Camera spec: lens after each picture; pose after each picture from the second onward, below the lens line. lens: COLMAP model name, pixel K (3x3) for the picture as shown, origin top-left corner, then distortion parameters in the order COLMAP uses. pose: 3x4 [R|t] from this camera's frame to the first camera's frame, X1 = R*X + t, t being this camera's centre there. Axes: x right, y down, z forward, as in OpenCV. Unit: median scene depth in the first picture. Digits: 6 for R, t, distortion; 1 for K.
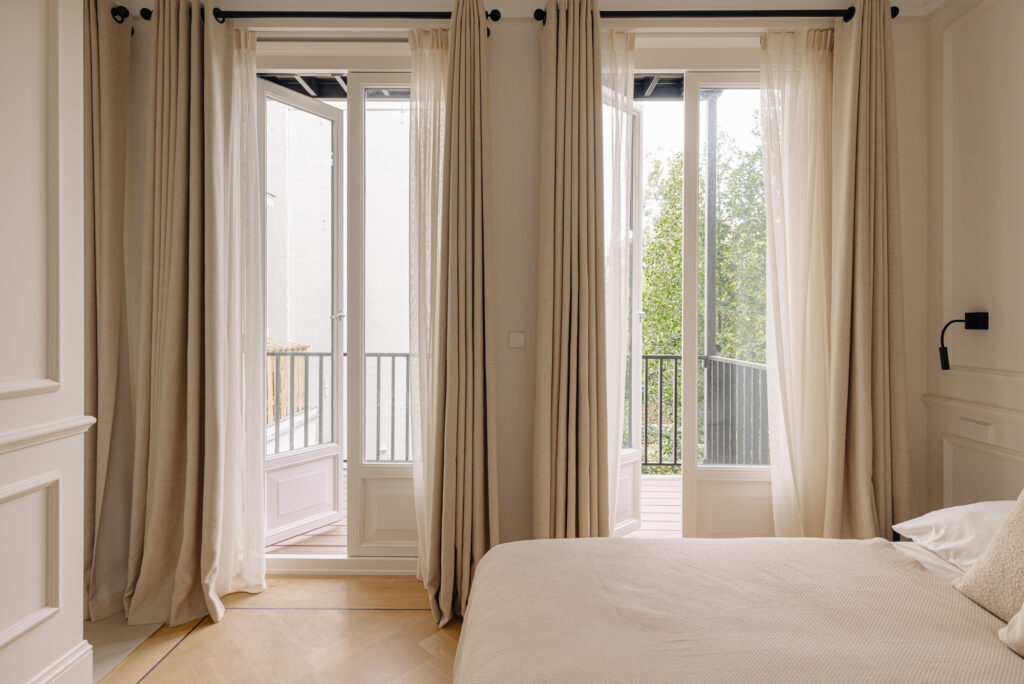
lens RADIAL K [[540.5, 0, 485.0], [0, 540.5, 321.3], [0, 0, 1]] dist [-0.000011, 0.000023]
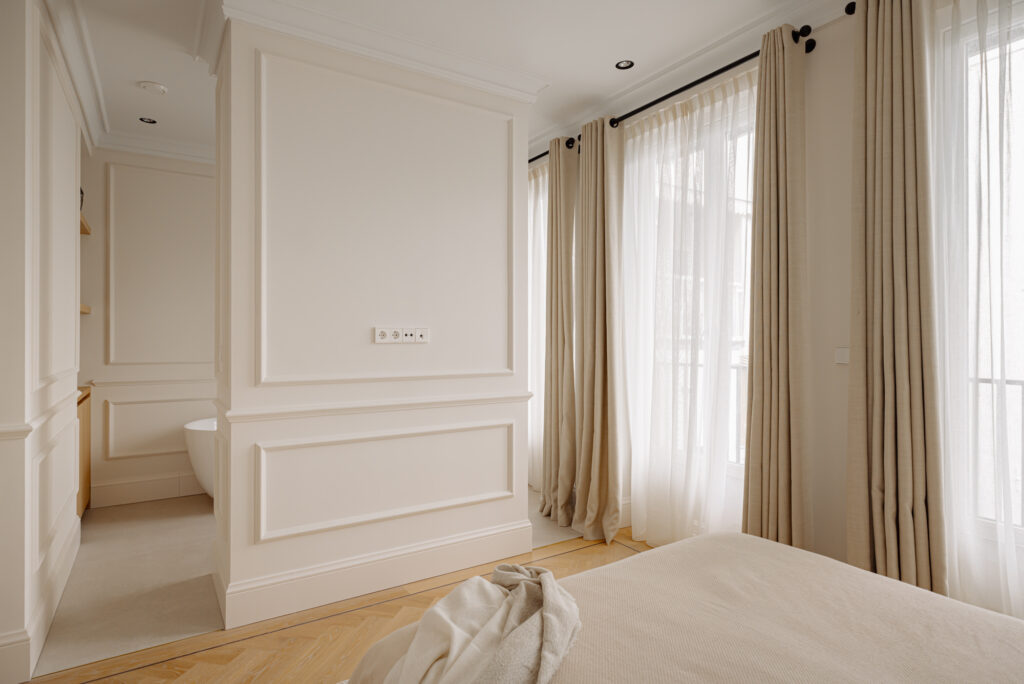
lens RADIAL K [[558.9, 0, 512.0], [0, 558.9, 342.0], [0, 0, 1]] dist [0.000938, -0.000811]
pose [[0.532522, 0.001326, -0.846415, 0.621166], [0.003857, 0.999985, 0.003994, 0.004947], [0.846408, -0.005392, 0.532508, -0.015107]]
